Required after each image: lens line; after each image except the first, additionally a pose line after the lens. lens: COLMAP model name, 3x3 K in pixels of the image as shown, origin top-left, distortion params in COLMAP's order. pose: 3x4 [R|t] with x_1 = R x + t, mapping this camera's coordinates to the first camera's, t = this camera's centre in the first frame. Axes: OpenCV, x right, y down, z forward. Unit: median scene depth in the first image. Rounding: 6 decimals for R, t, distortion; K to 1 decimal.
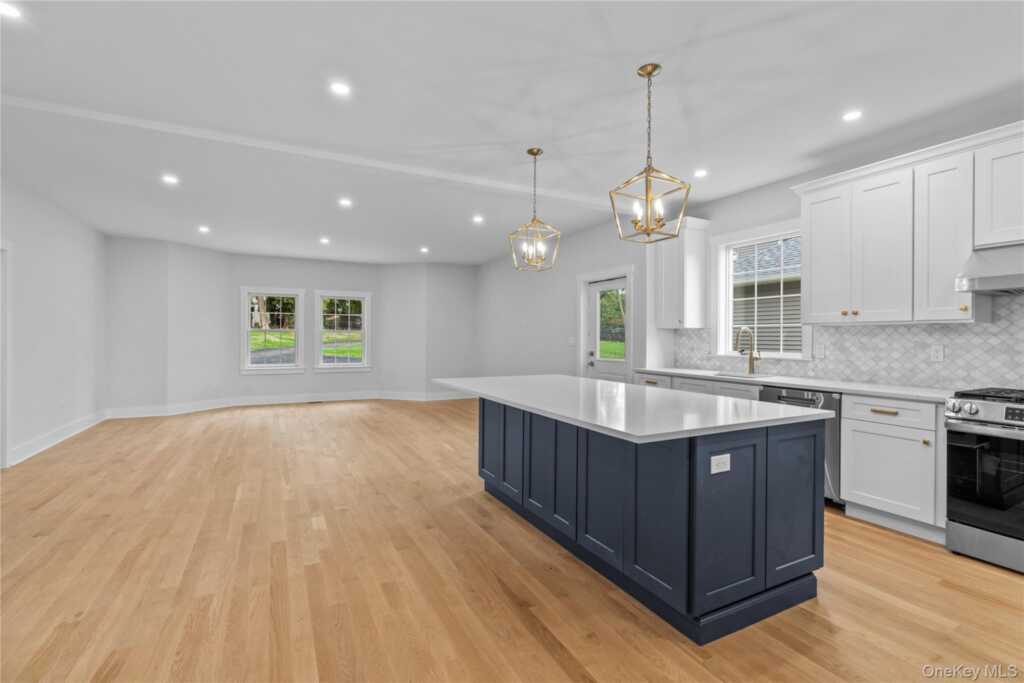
lens RADIAL K [[464.5, 0, 506.3], [0, 464.5, 338.7], [0, 0, 1]] dist [-0.006779, 0.001712]
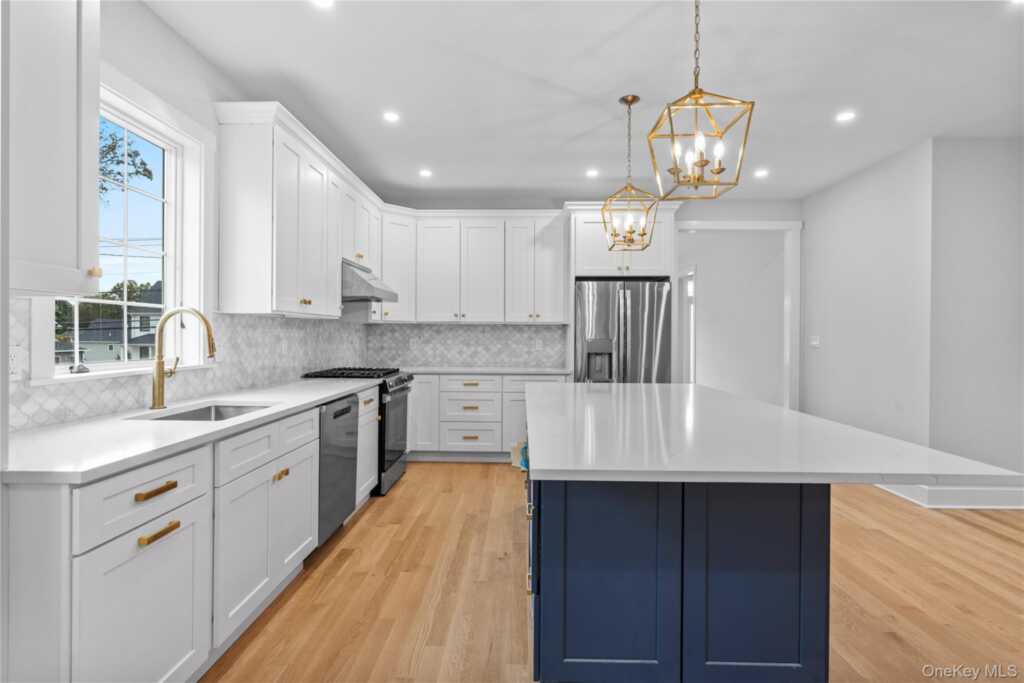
lens RADIAL K [[507.7, 0, 507.6], [0, 507.7, 337.5], [0, 0, 1]] dist [-0.001914, 0.000764]
pose [[-0.880043, -0.013270, 0.474708, -0.019586], [-0.009887, 0.999905, 0.009621, -0.003553], [-0.474790, 0.003773, -0.880091, 1.611651]]
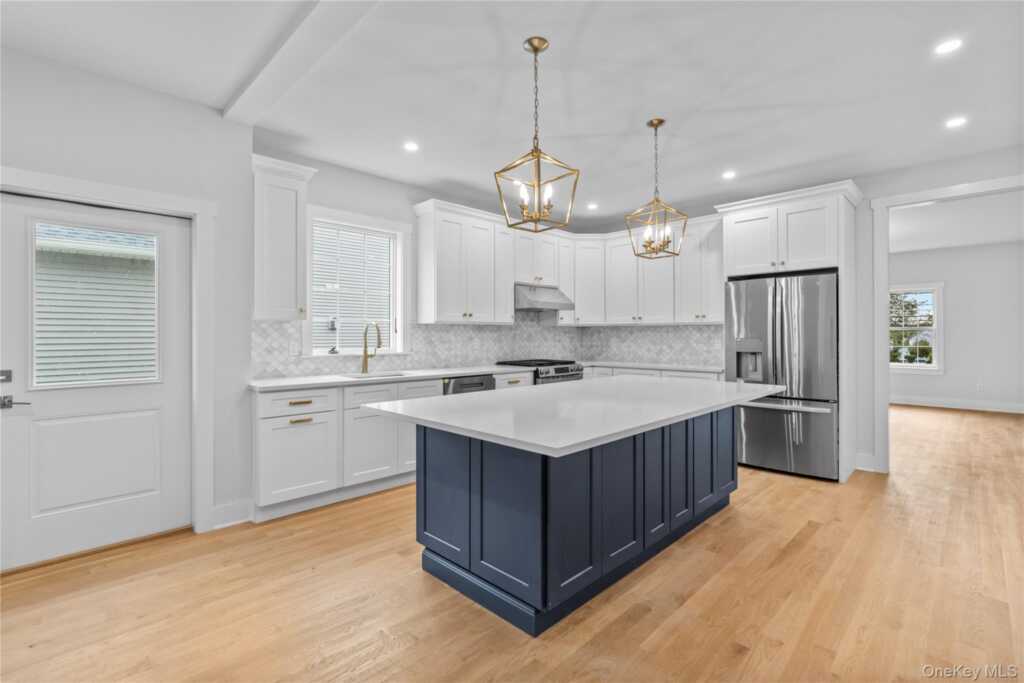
lens RADIAL K [[464.5, 0, 516.9], [0, 464.5, 334.8], [0, 0, 1]] dist [-0.006779, 0.001712]
pose [[-0.319961, -0.005590, 0.947414, -0.555053], [0.001376, 0.999979, 0.006365, -0.006659], [-0.947430, 0.003340, -0.319946, 1.270718]]
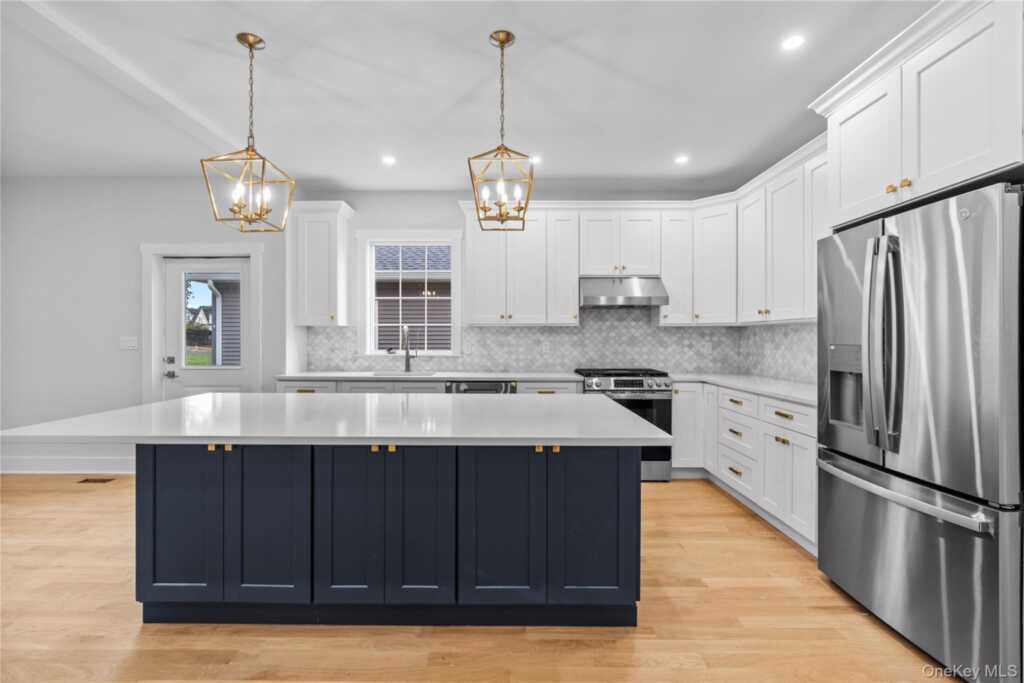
lens RADIAL K [[464.5, 0, 513.4], [0, 464.5, 339.4], [0, 0, 1]] dist [-0.006779, 0.001712]
pose [[0.454304, -0.007059, 0.890819, -0.348902], [0.003665, 0.999975, 0.006055, -0.001144], [-0.890839, 0.000514, 0.454318, 0.411647]]
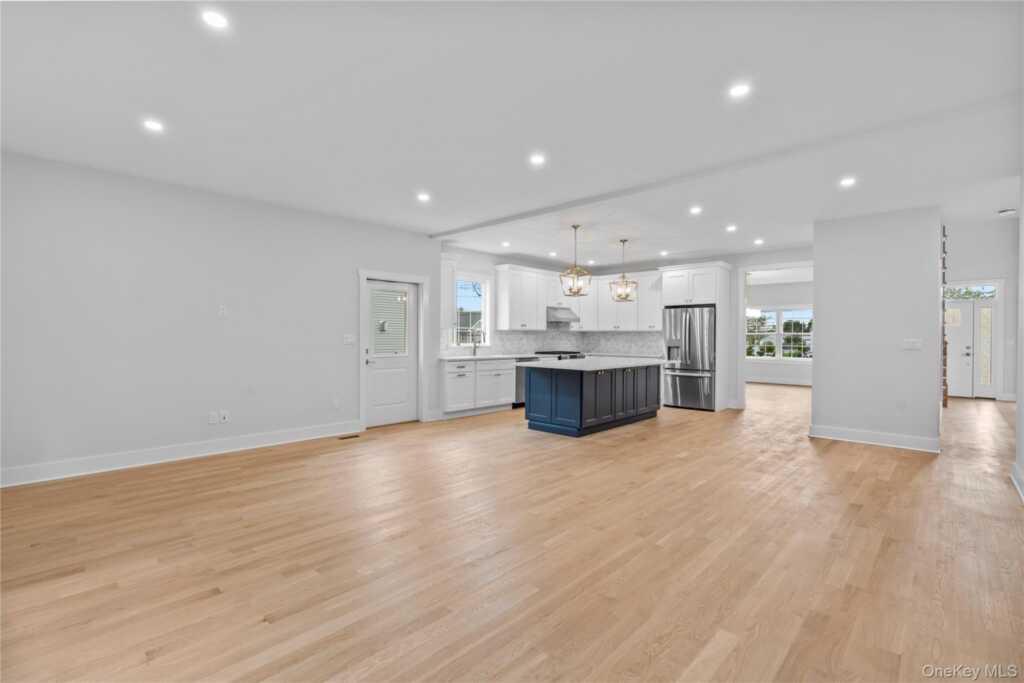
lens RADIAL K [[464.5, 0, 516.6], [0, 464.5, 335.1], [0, 0, 1]] dist [-0.006779, 0.001712]
pose [[-0.344962, -0.007902, 0.938583, -1.501854], [-0.007577, 0.999955, 0.005634, -0.017537], [-0.938586, -0.005168, -0.345006, 1.841743]]
